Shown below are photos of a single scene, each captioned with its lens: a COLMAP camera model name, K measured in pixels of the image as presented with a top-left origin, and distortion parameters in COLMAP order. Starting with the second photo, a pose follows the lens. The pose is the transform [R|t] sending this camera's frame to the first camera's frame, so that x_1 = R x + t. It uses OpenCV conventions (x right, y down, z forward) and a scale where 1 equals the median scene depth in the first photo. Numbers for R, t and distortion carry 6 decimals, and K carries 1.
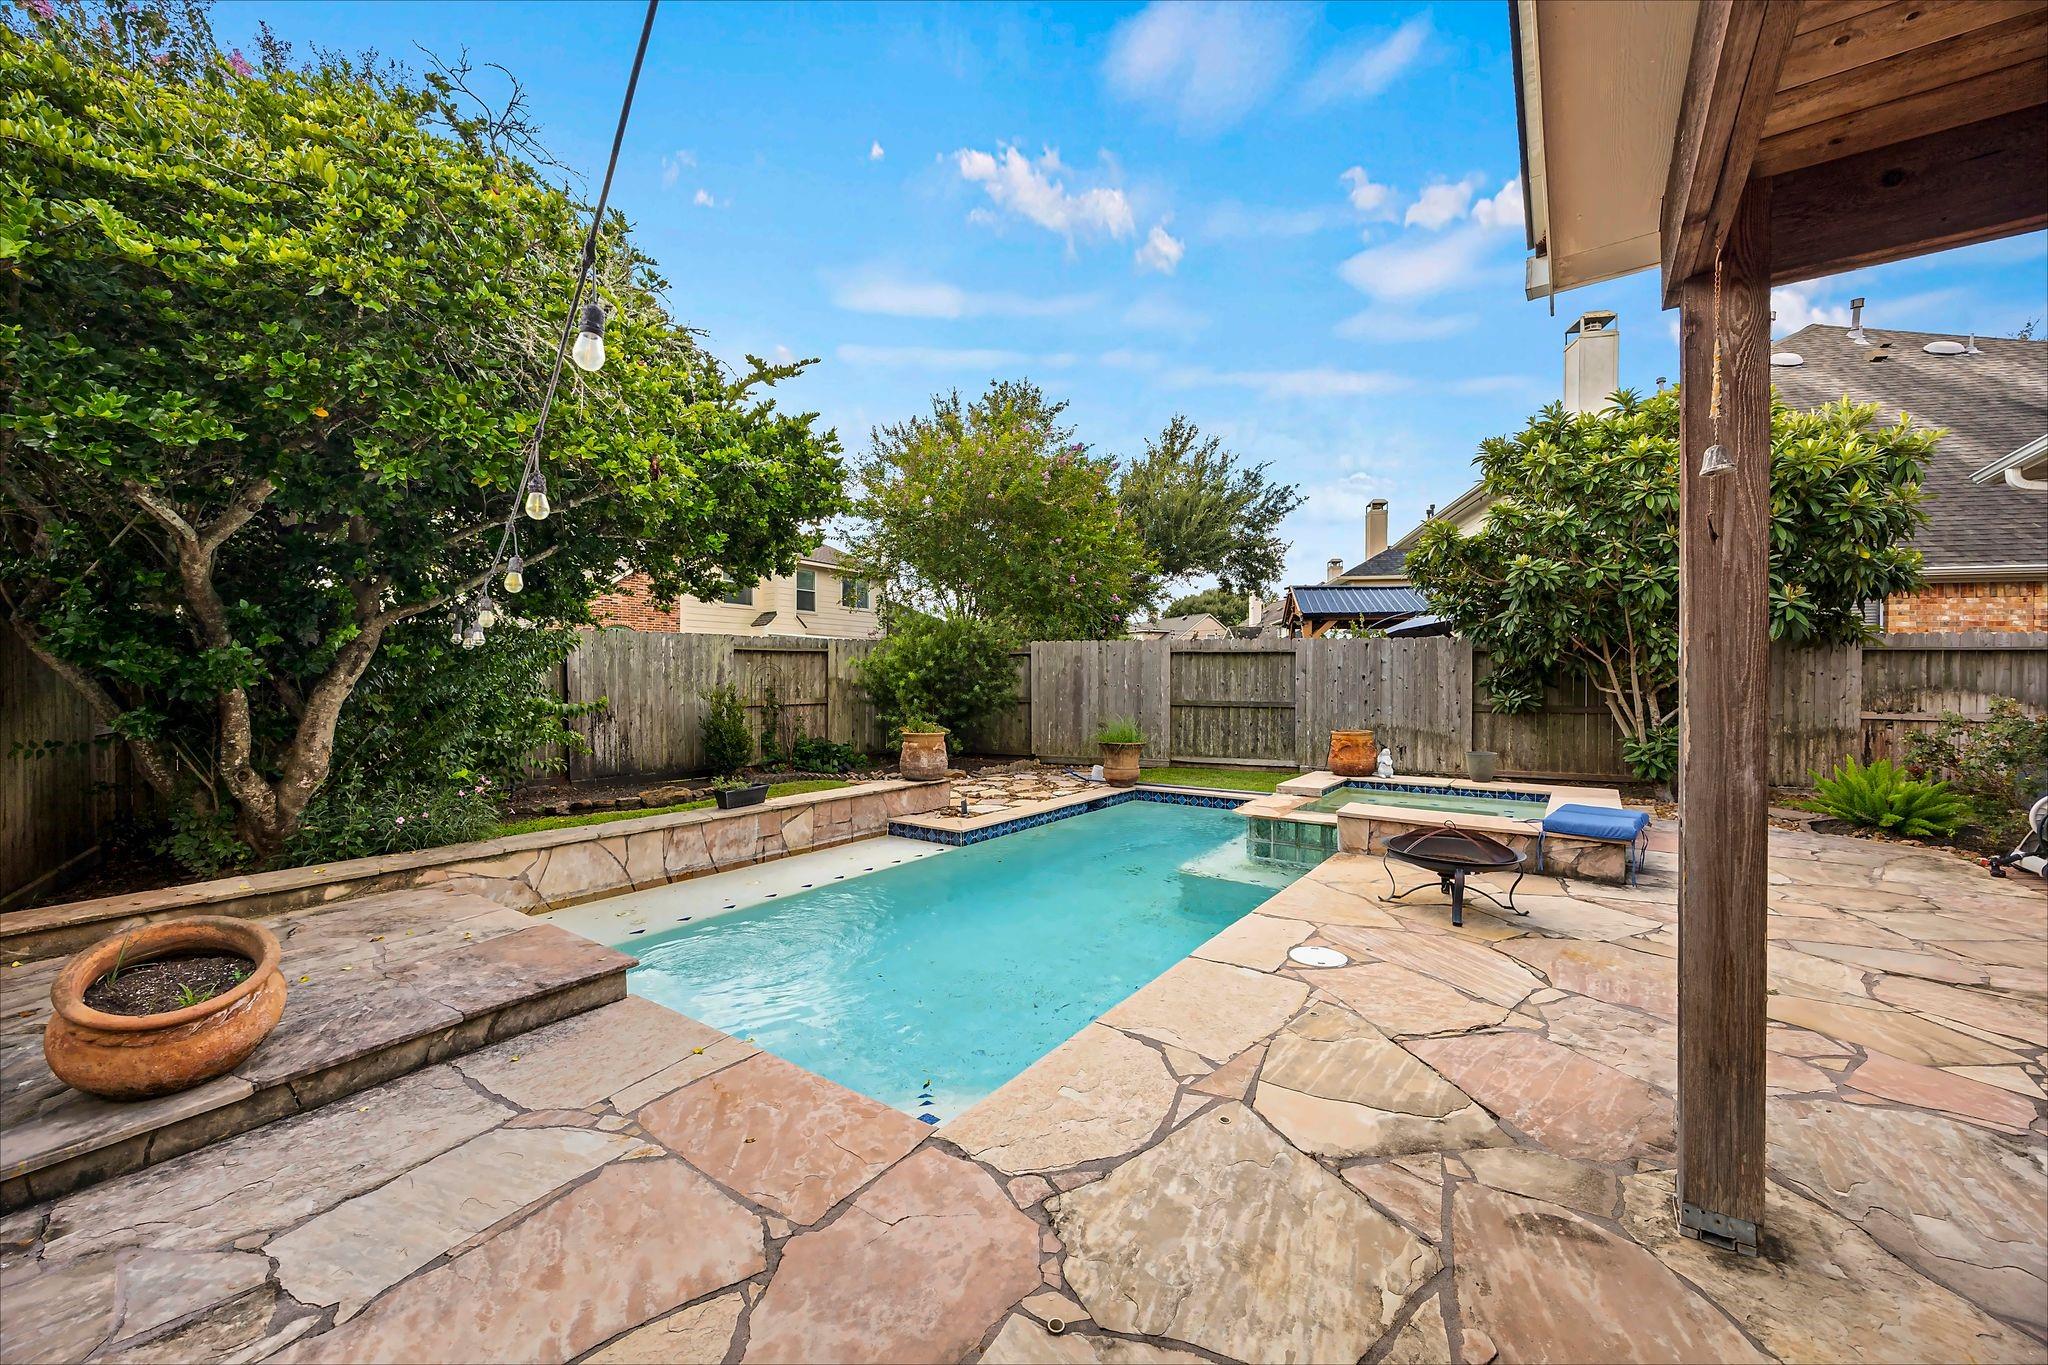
lens RADIAL K [[778.3, 0, 1025.8], [0, 778.3, 677.7], [0, 0, 1]] dist [0.002347, -0.000351]
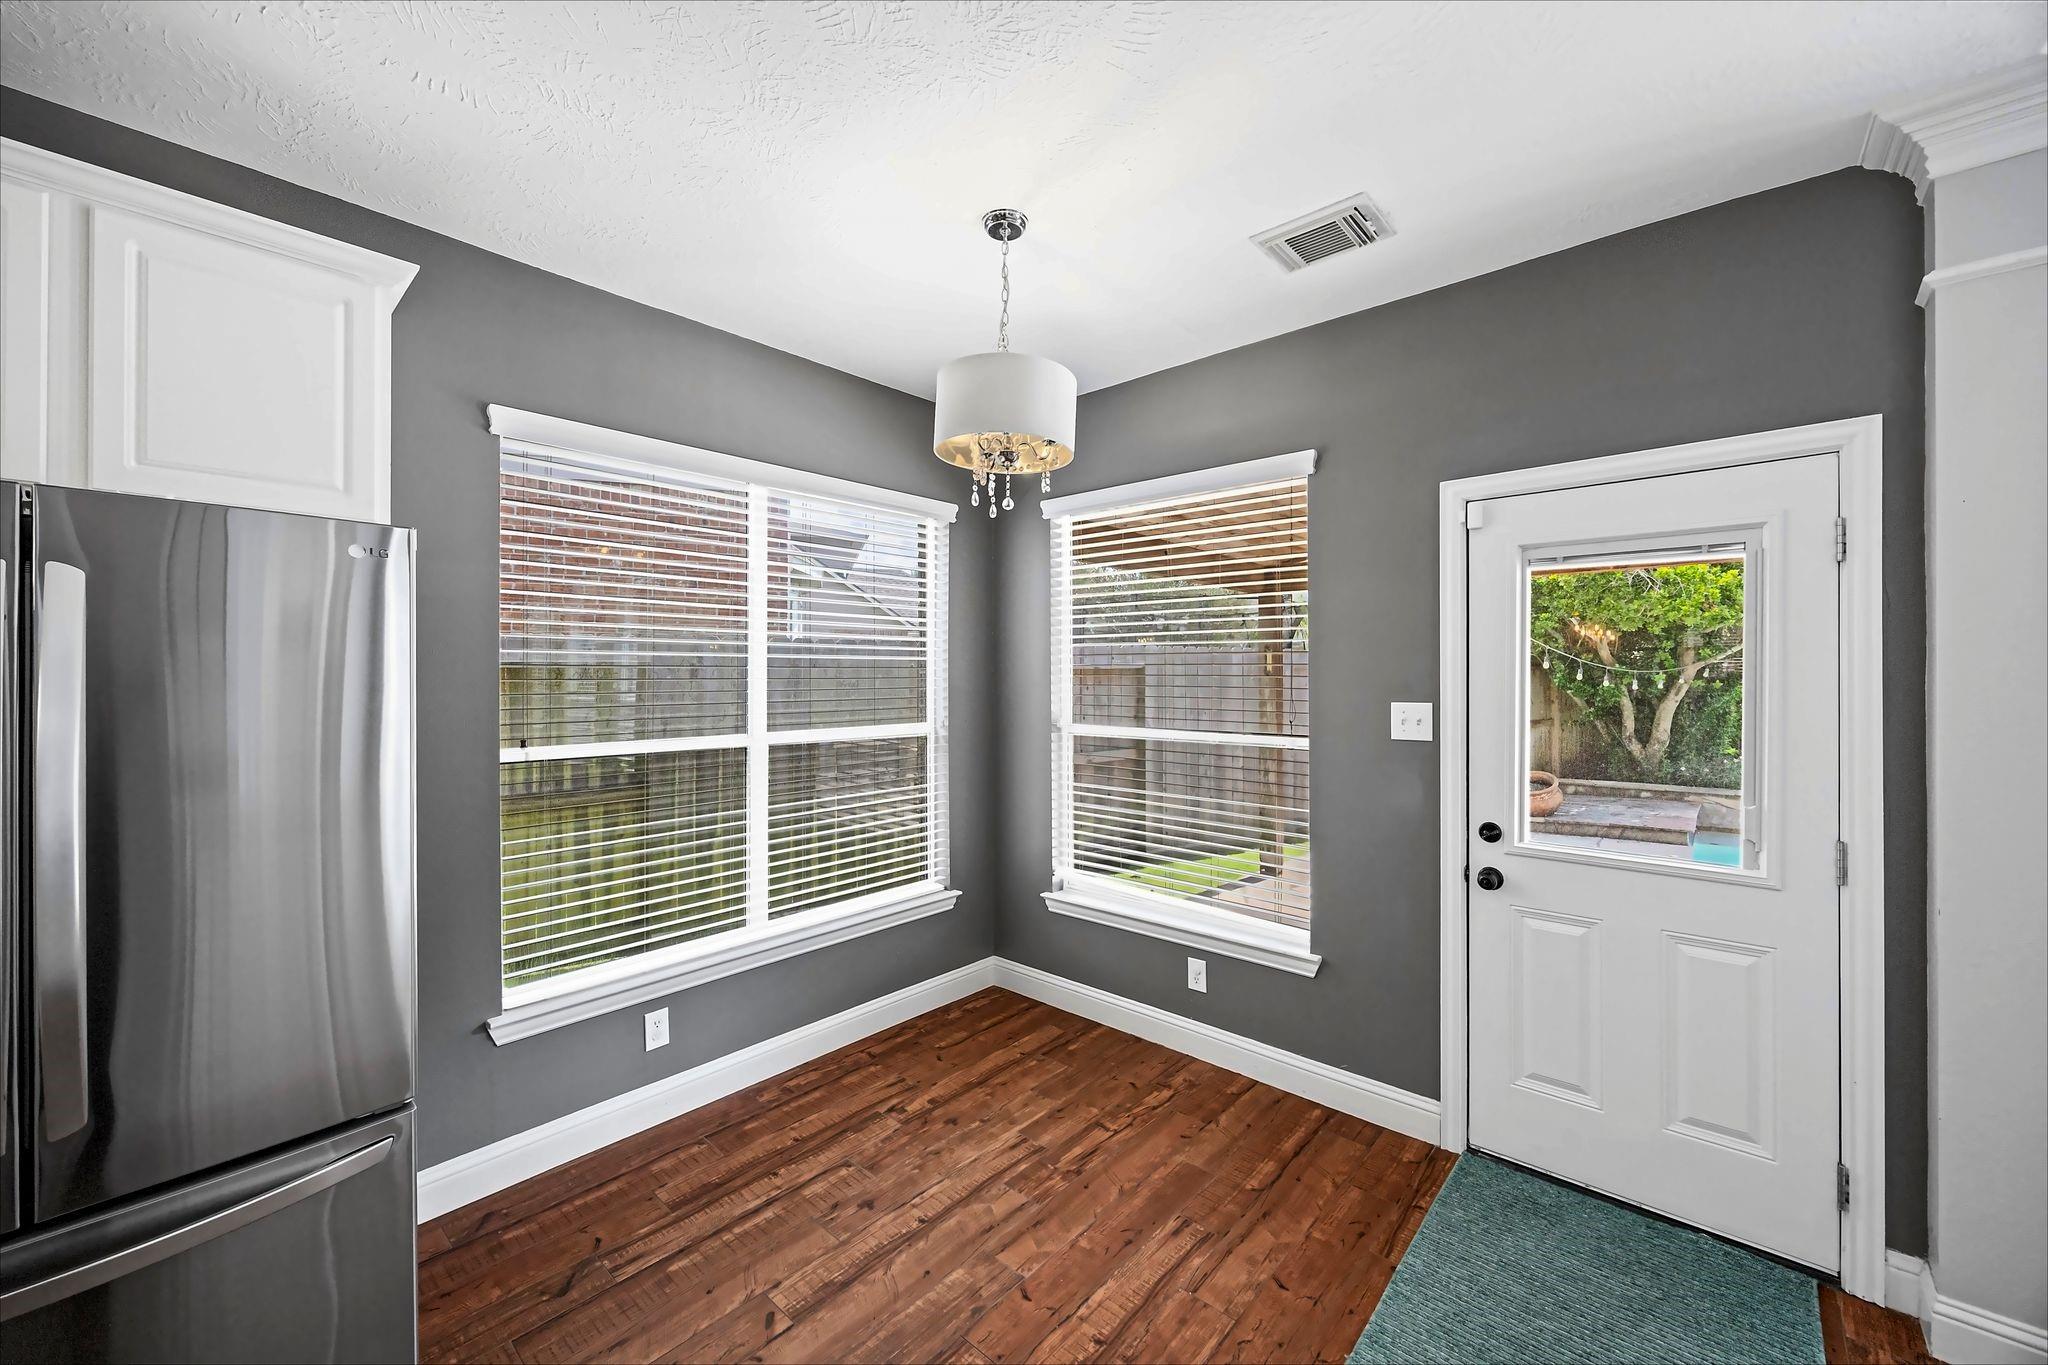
lens RADIAL K [[778.3, 0, 1027.1], [0, 778.3, 676.9], [0, 0, 1]] dist [0.002347, -0.000351]
pose [[-0.115882, 0.001153, -0.993262, 1.404570], [-0.007449, 0.999970, 0.002030, -0.046024], [0.993235, 0.007634, -0.115870, -0.453515]]
